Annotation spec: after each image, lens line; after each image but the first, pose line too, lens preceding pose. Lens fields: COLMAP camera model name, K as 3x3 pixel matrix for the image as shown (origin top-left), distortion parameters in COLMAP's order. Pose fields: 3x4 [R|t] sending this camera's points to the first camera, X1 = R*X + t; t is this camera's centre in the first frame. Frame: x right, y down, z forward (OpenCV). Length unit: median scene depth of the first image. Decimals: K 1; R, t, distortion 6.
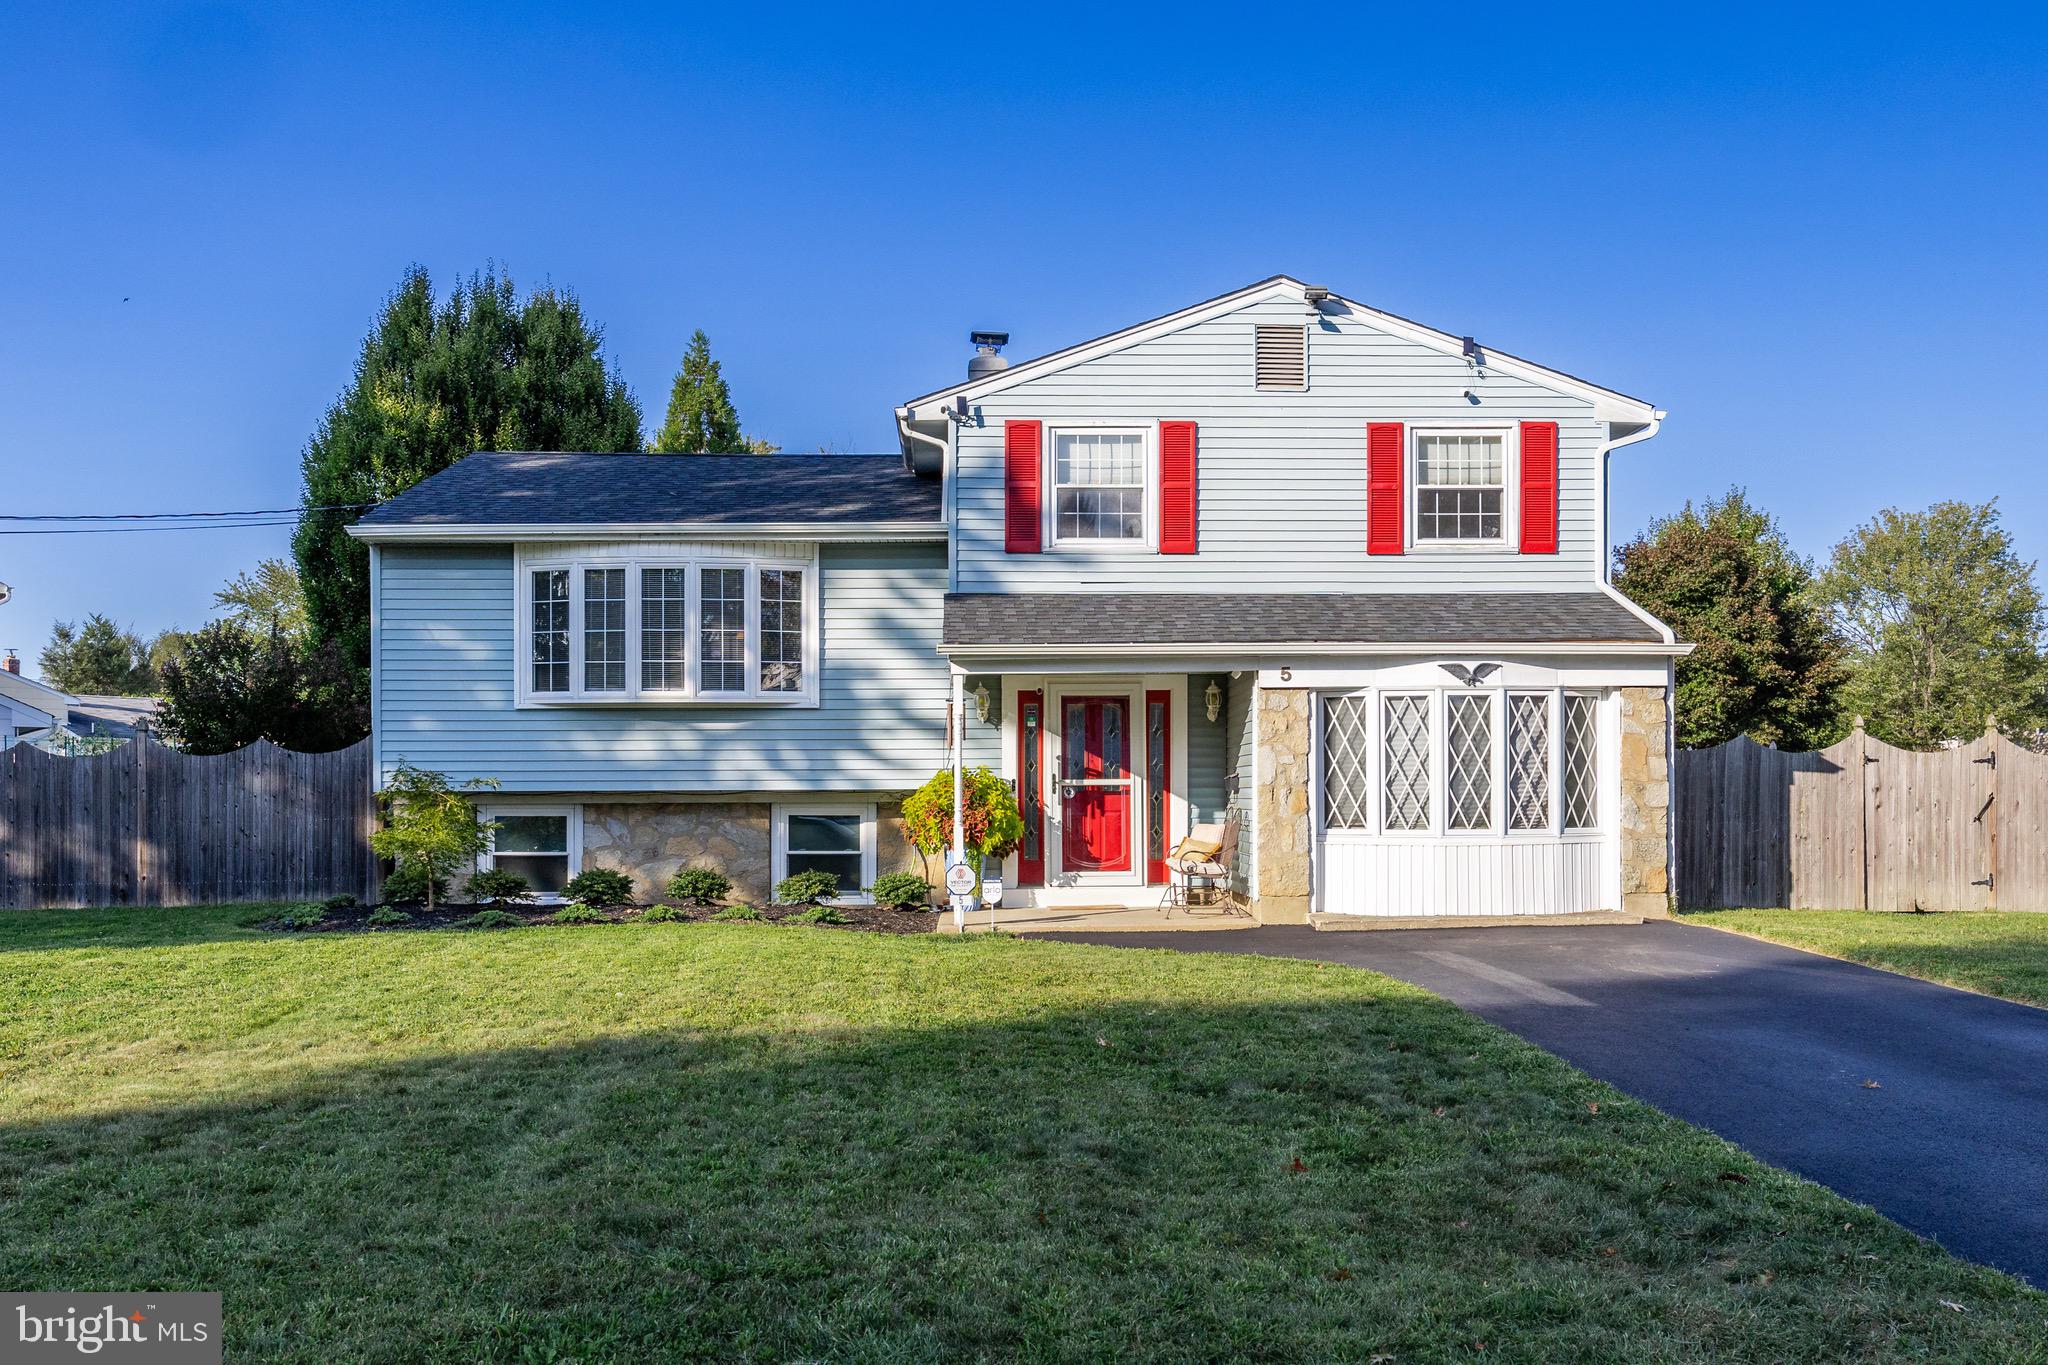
lens RADIAL K [[1594.3, 0, 1025.0], [0, 1594.3, 690.5], [0, 0, 1]] dist [0.053023, -0.005133]
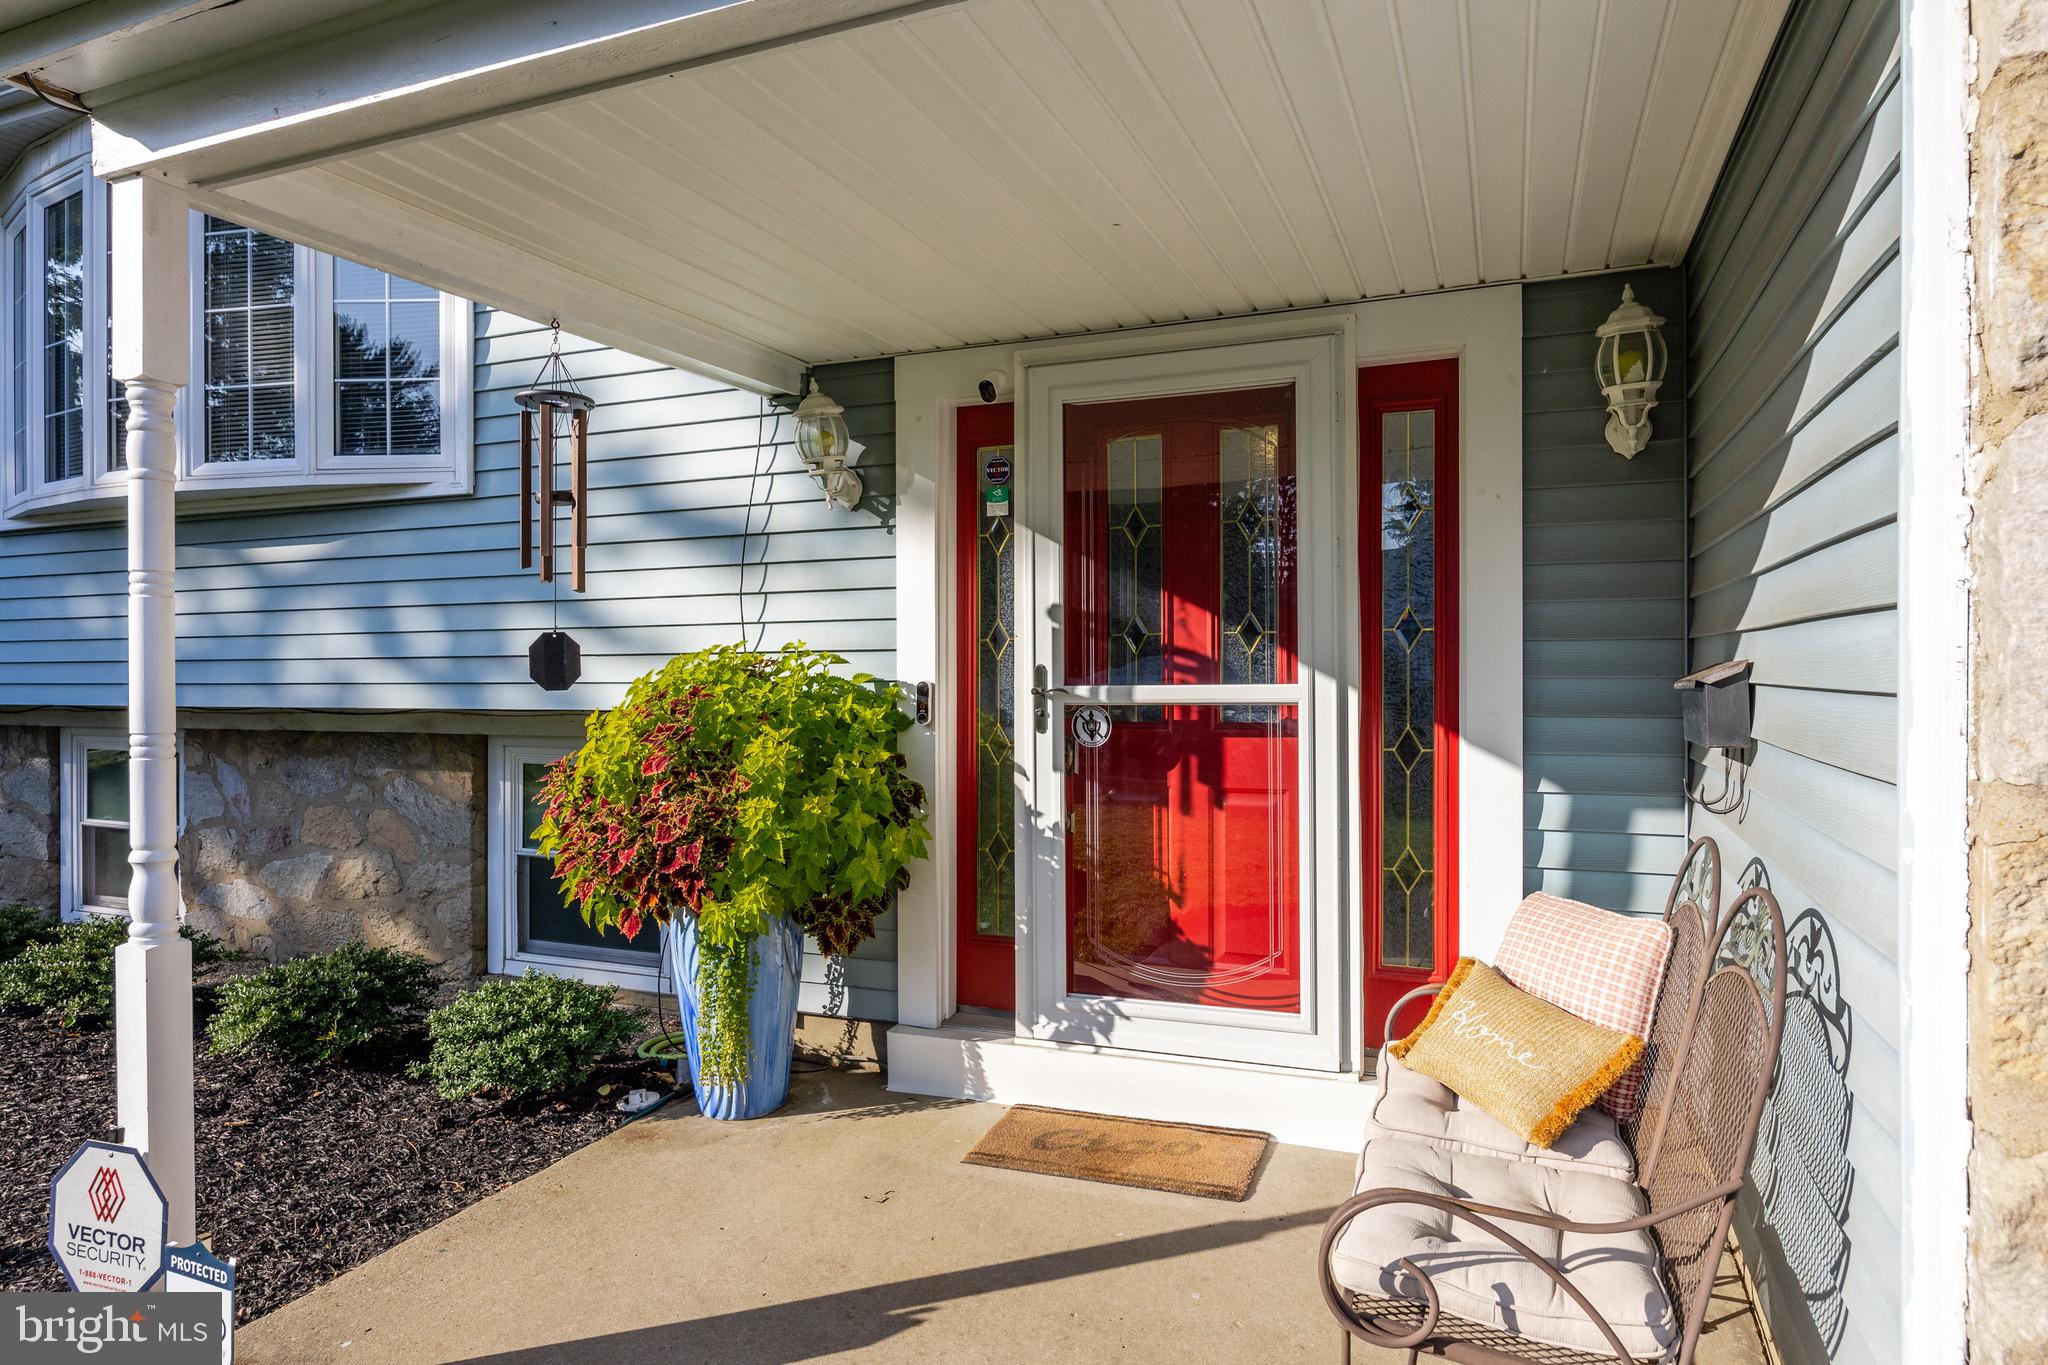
lens RADIAL K [[1168.2, 0, 1043.1], [0, 1168.2, 646.6], [0, 0, 1]] dist [0.000063, 0.000146]
pose [[0.922217, -0.009923, -0.386546, 0.103910], [0.027063, 0.998876, 0.038925, 0.039960], [0.385725, -0.046359, 0.921449, 0.796688]]
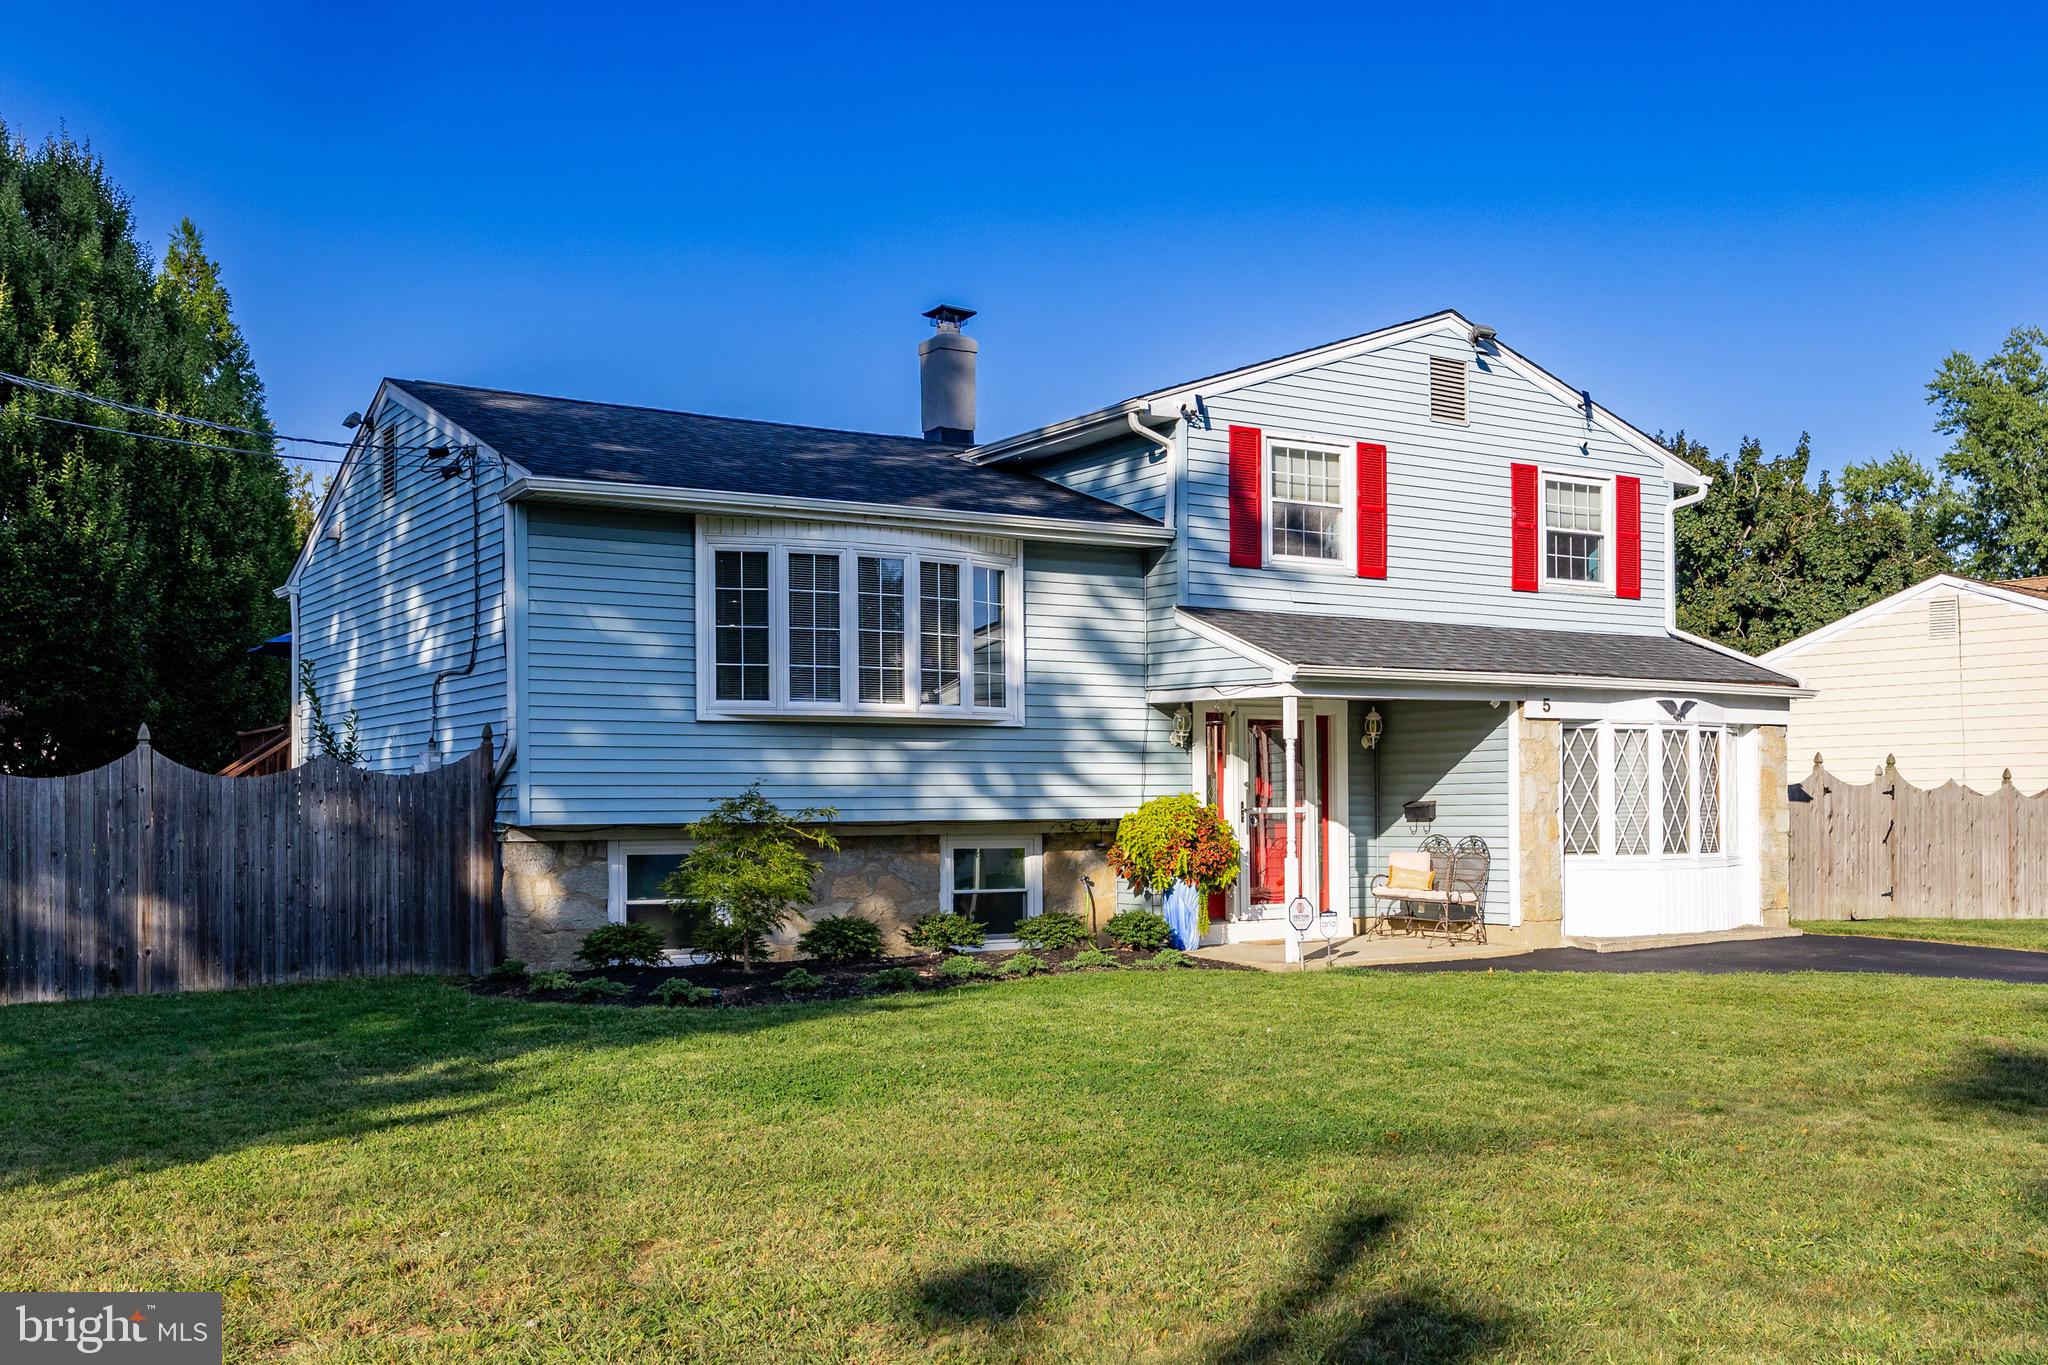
lens RADIAL K [[1796.9, 0, 1025.9], [0, 1796.9, 685.7], [0, 0, 1]] dist [0.068780, 0.000766]
pose [[0.869103, 0.031822, 0.493606, -0.620925], [-0.026423, 0.999490, -0.017911, 0.006113], [-0.493925, 0.002524, 0.869501, 0.135691]]
